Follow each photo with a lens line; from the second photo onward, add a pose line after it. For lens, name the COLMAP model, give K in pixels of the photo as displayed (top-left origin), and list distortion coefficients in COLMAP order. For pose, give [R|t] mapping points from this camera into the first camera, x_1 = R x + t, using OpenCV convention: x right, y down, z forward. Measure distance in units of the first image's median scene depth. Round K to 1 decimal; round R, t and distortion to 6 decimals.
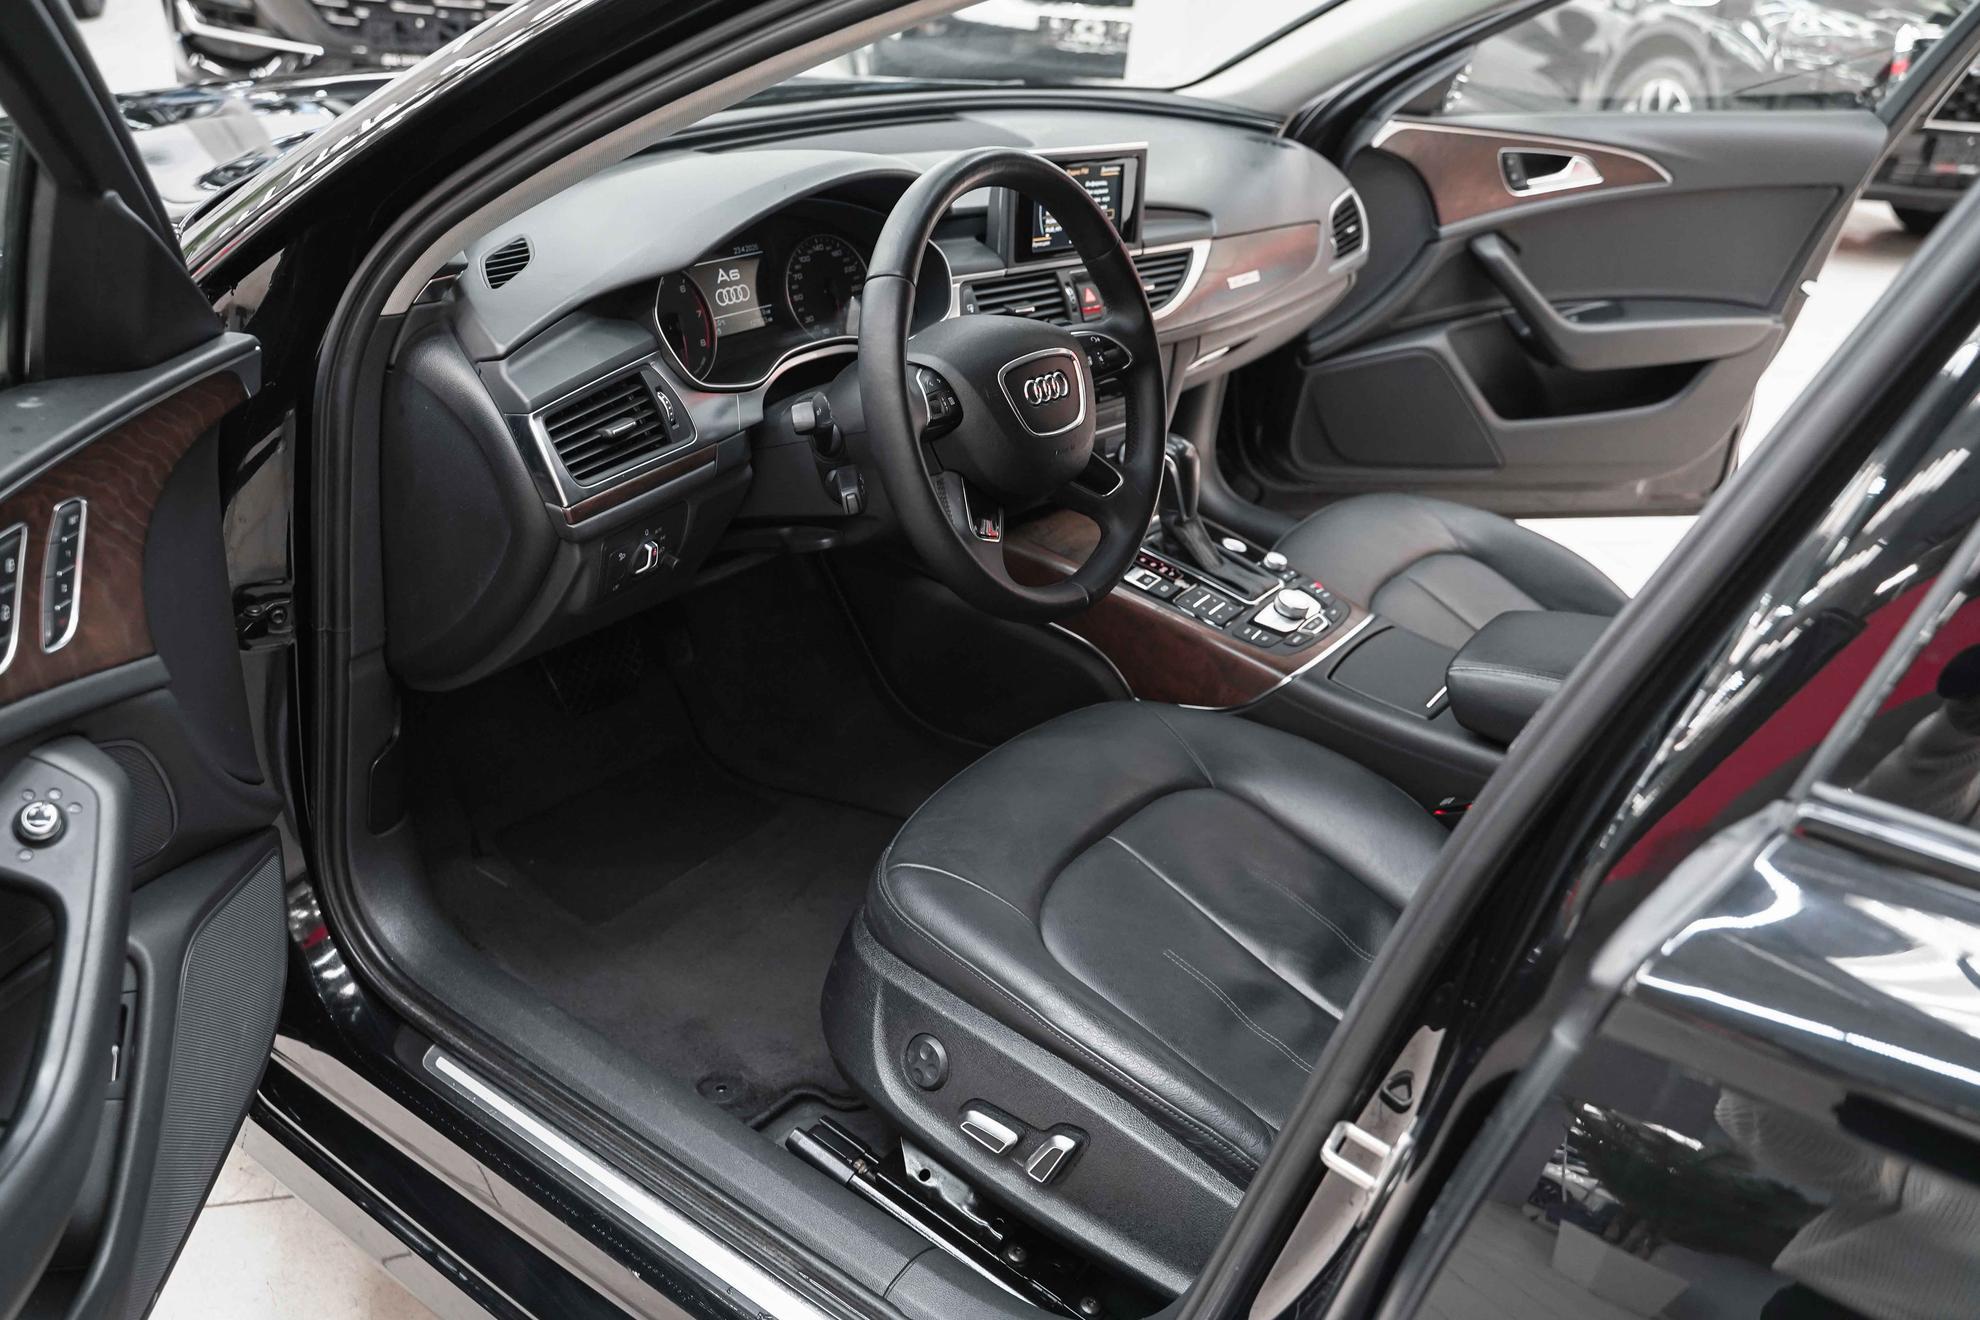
lens RADIAL K [[1603.4, 0, 976.1], [0, 1603.4, 670.4], [0, 0, 1]] dist [-0.019159, -0.002785]
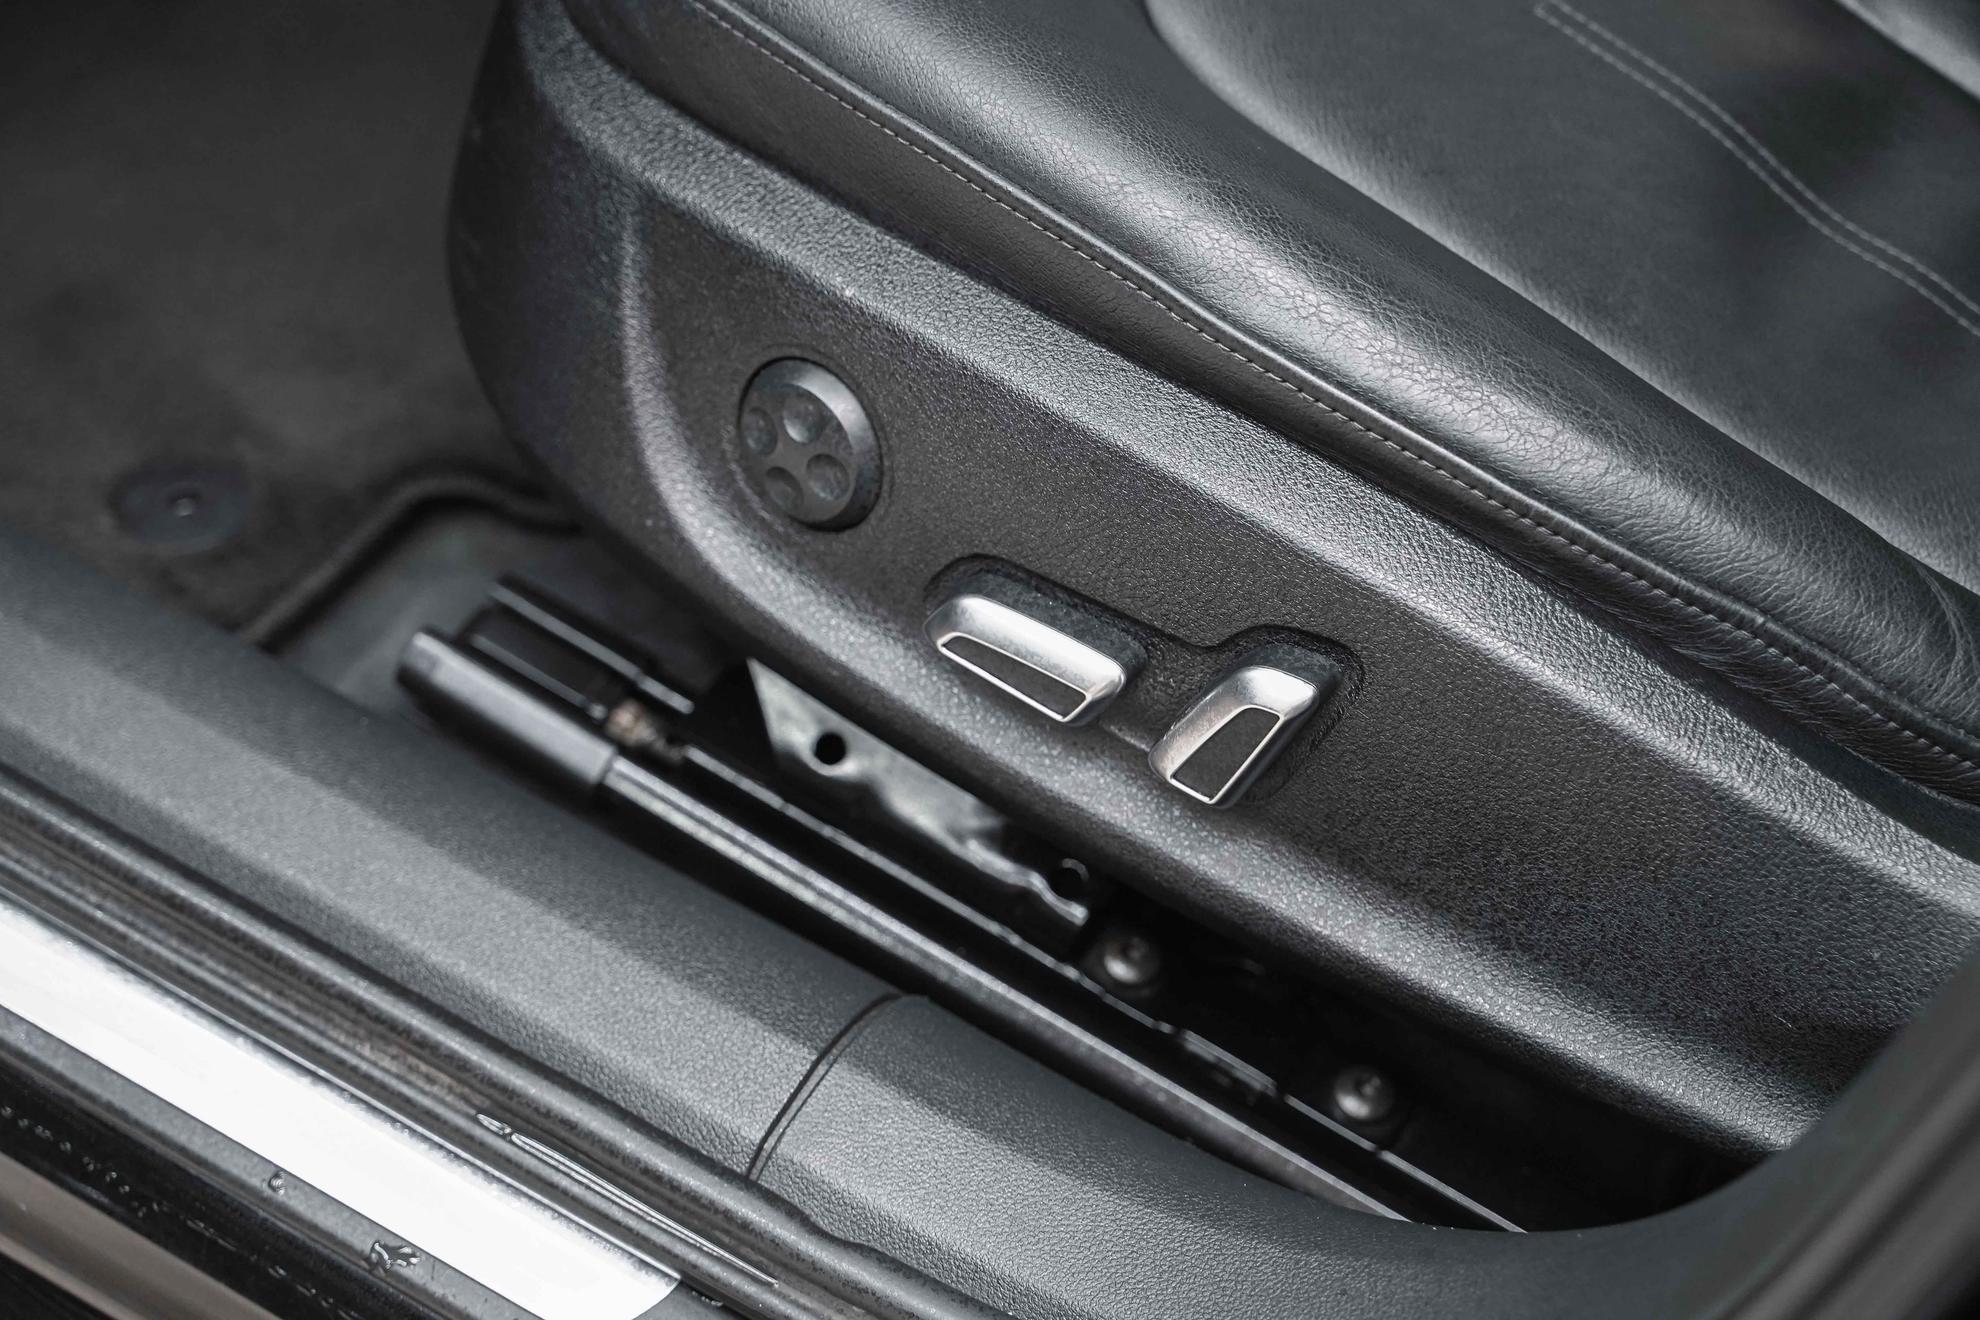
lens RADIAL K [[3696.5, 0, 978.4], [0, 3696.5, 661.0], [0, 0, 1]] dist [-0.025948, 0.000000]
pose [[0.995817, -0.089590, 0.017960, -0.014561], [0.075197, 0.915206, 0.395908, 0.002306], [-0.051907, -0.392901, 0.918115, 0.324985]]
